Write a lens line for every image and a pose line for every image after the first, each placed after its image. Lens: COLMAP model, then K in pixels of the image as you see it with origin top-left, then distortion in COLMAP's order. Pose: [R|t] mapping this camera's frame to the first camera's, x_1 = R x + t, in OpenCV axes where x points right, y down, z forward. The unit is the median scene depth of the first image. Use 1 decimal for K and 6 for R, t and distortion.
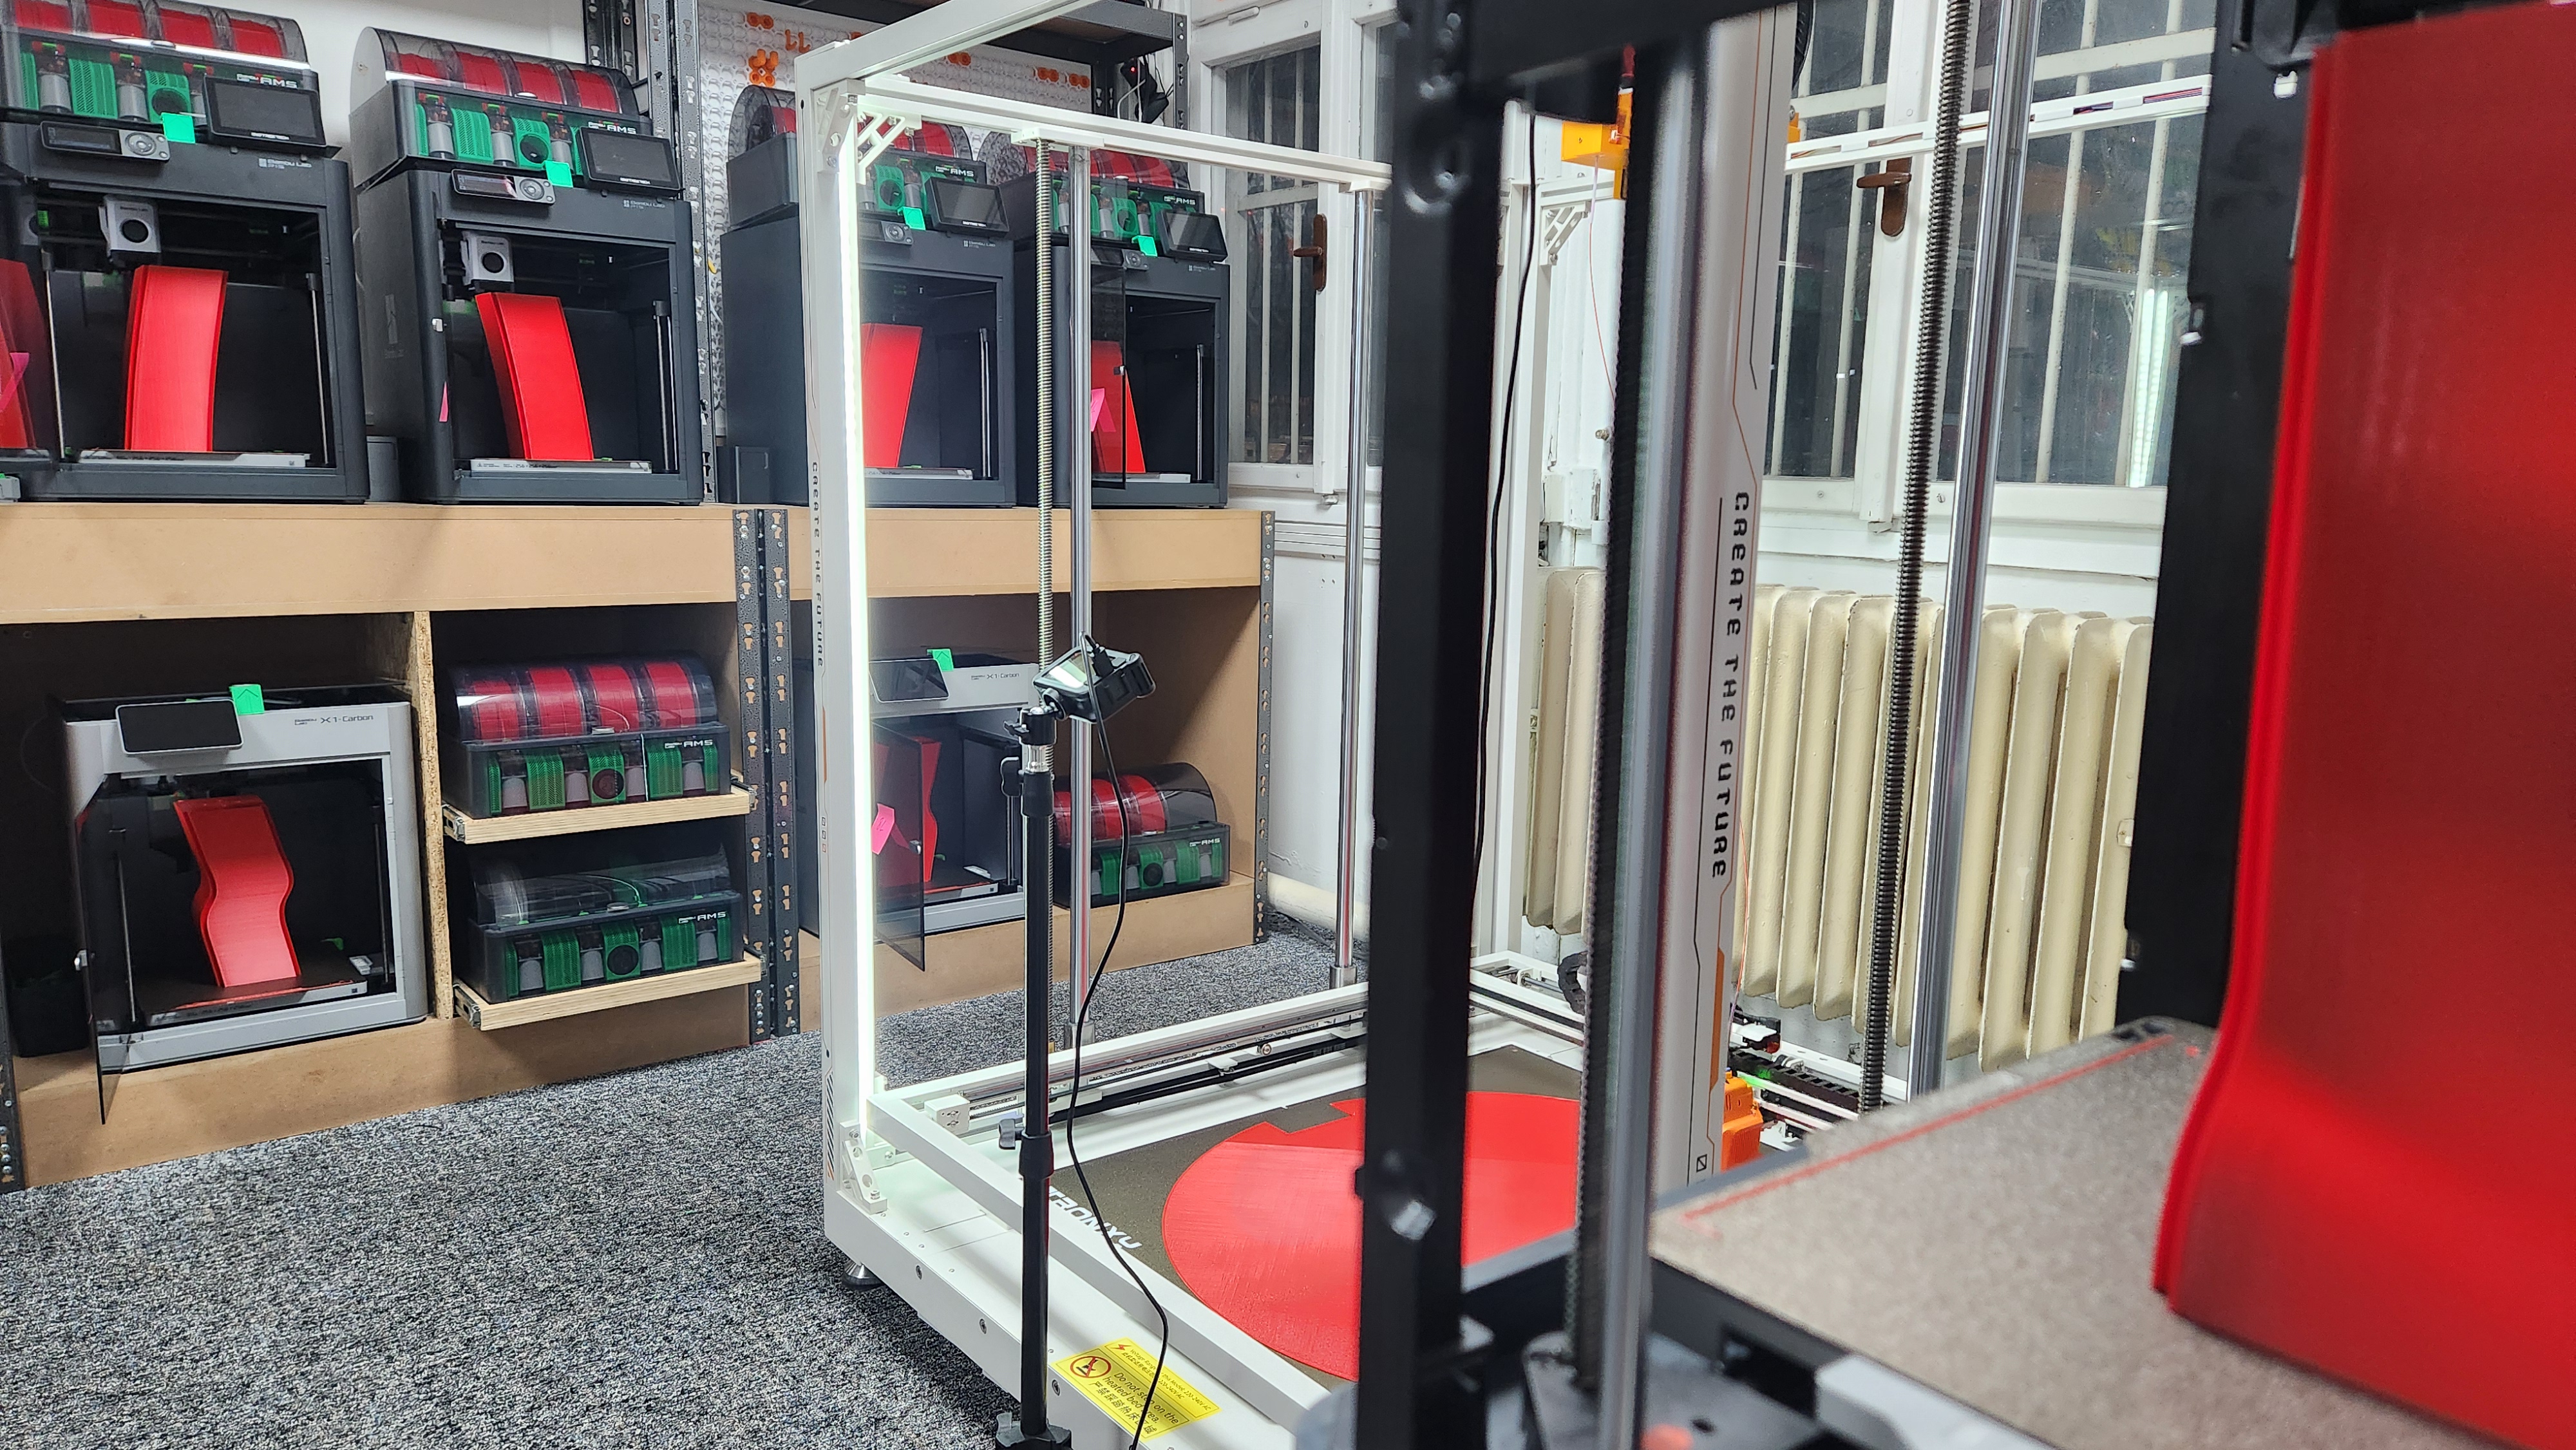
lens RADIAL K [[1708.6, 0, 1295.4], [0, 1708.6, 724.4], [0, 0, 1]] dist [0.080846, -0.047834]
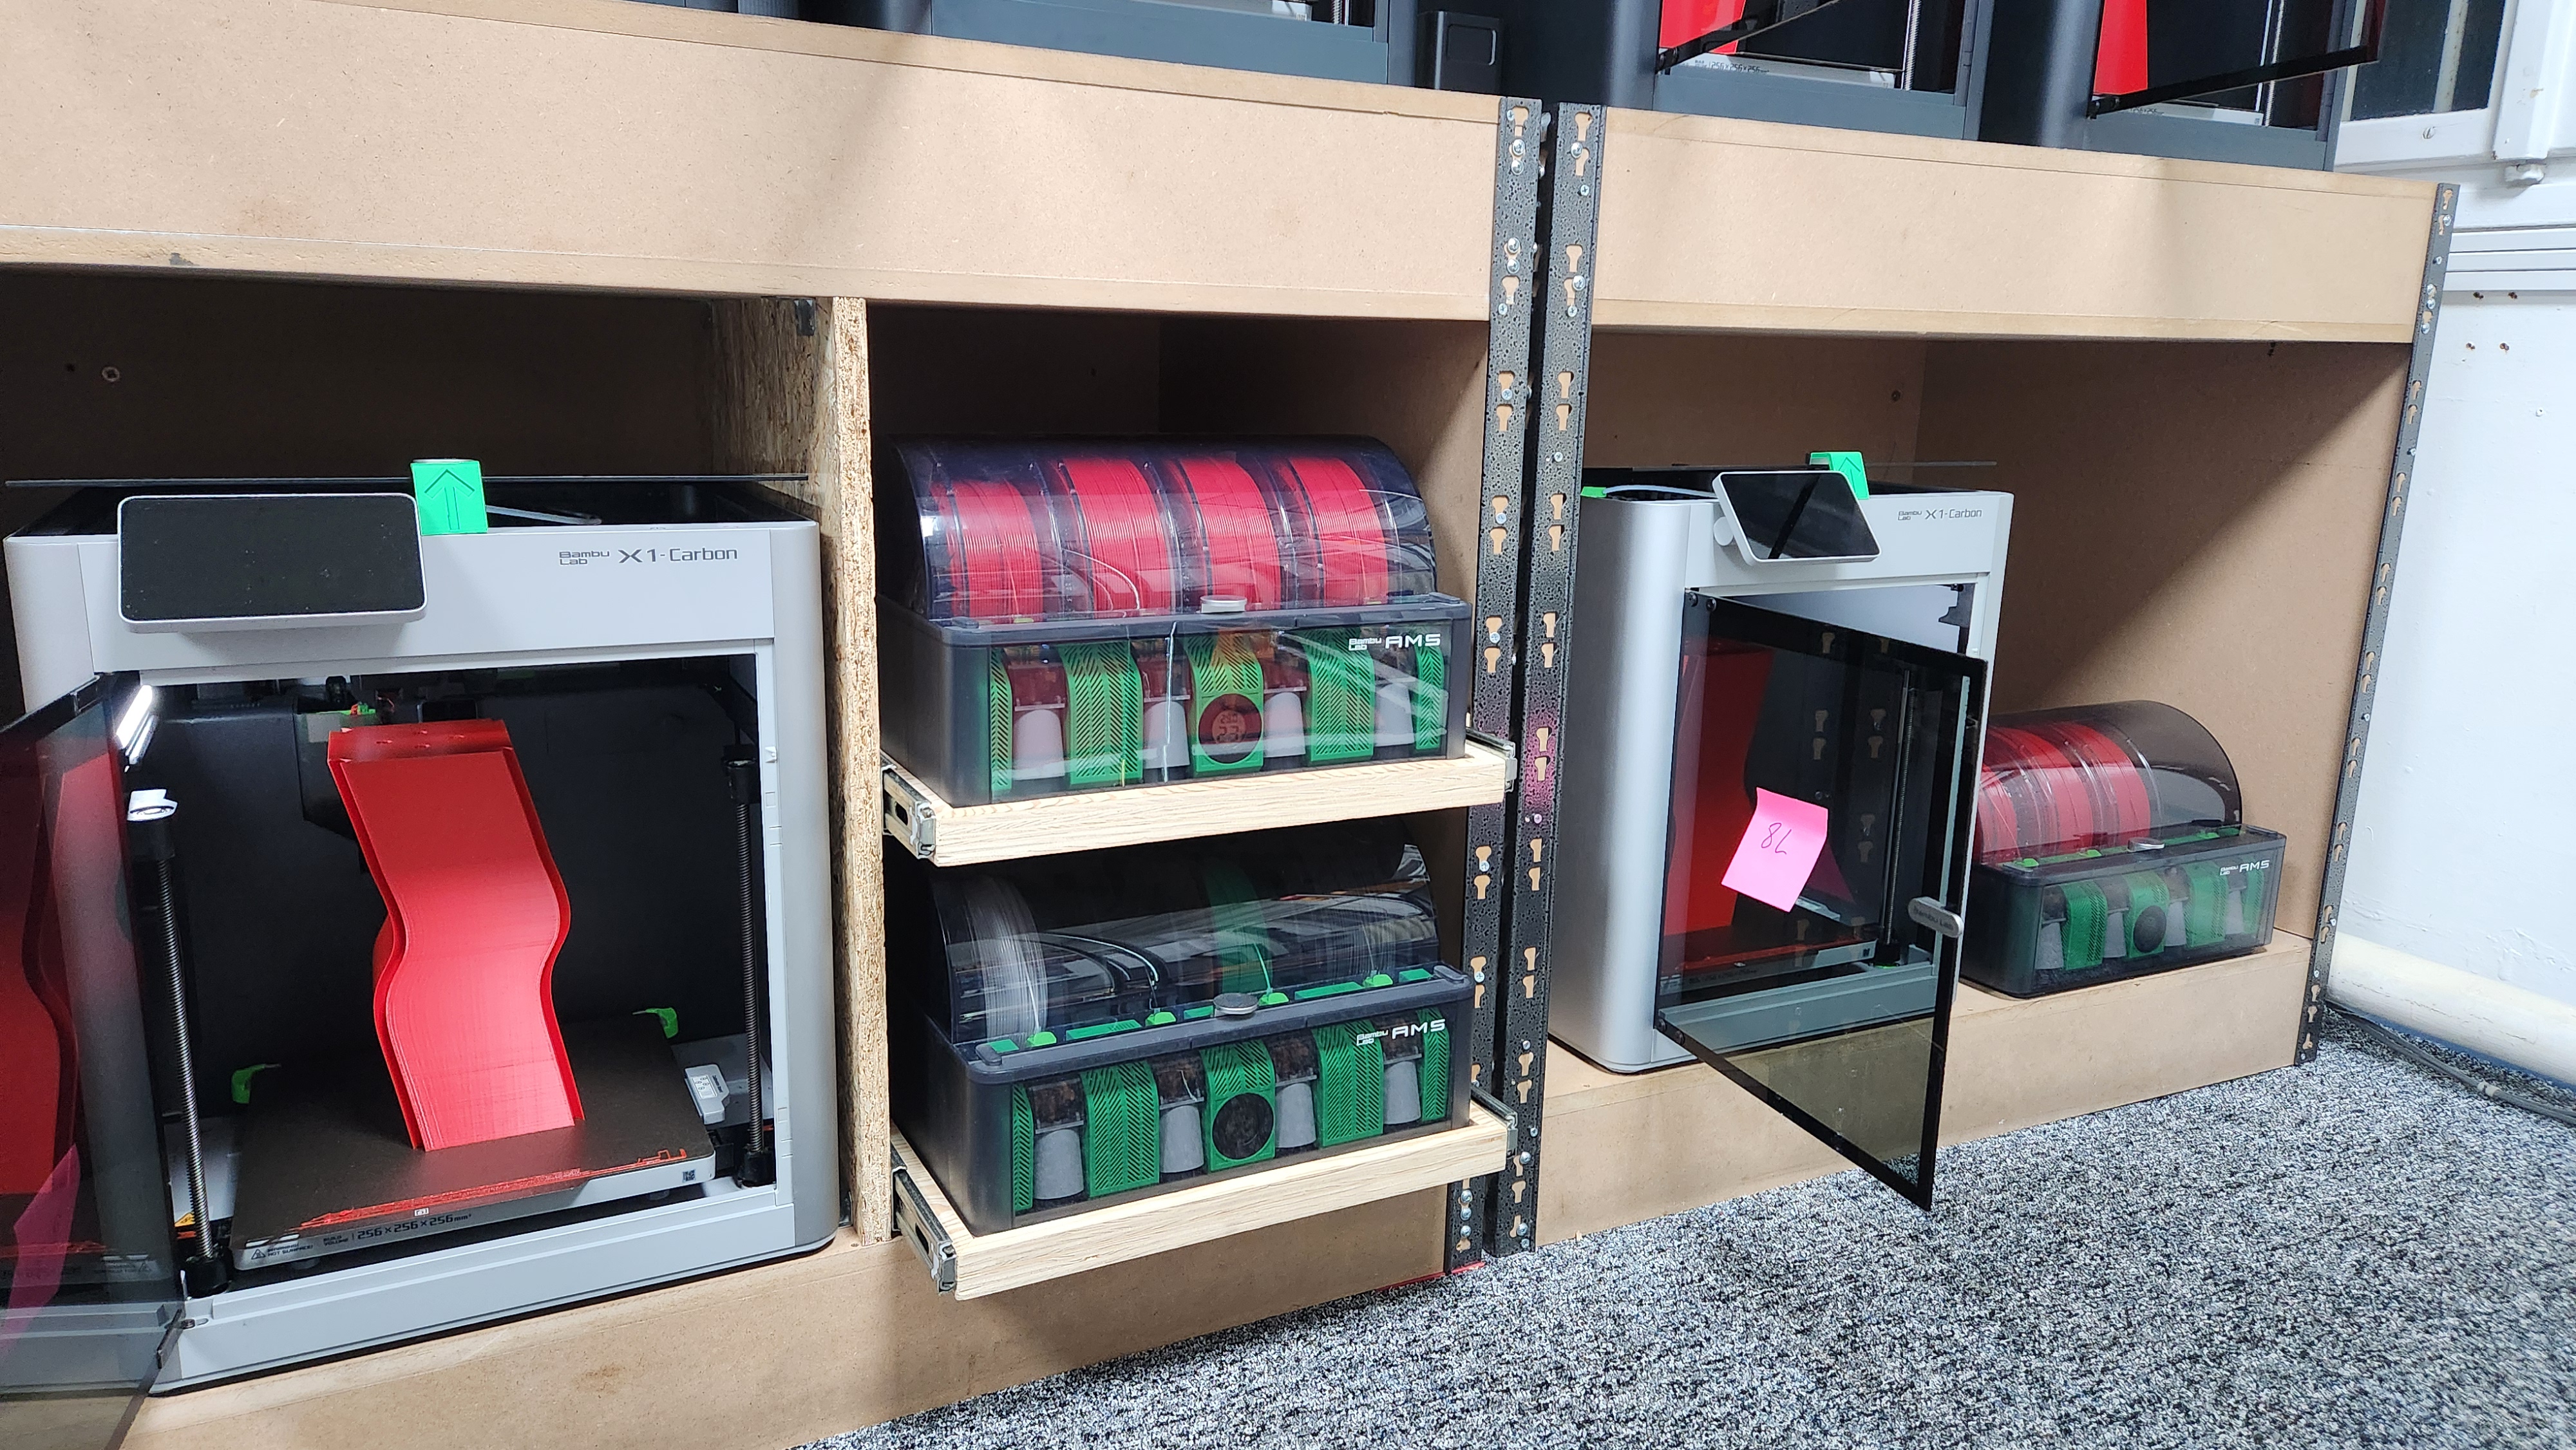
lens RADIAL K [[1708.6, 0, 1285.3], [0, 1708.6, 709.6], [0, 0, 1]] dist [0.080846, -0.047834]
pose [[0.982645, 0.042949, -0.180456, -0.306305], [-0.033324, 0.997872, 0.056037, 0.005100], [0.182479, -0.049051, 0.981985, 0.581729]]
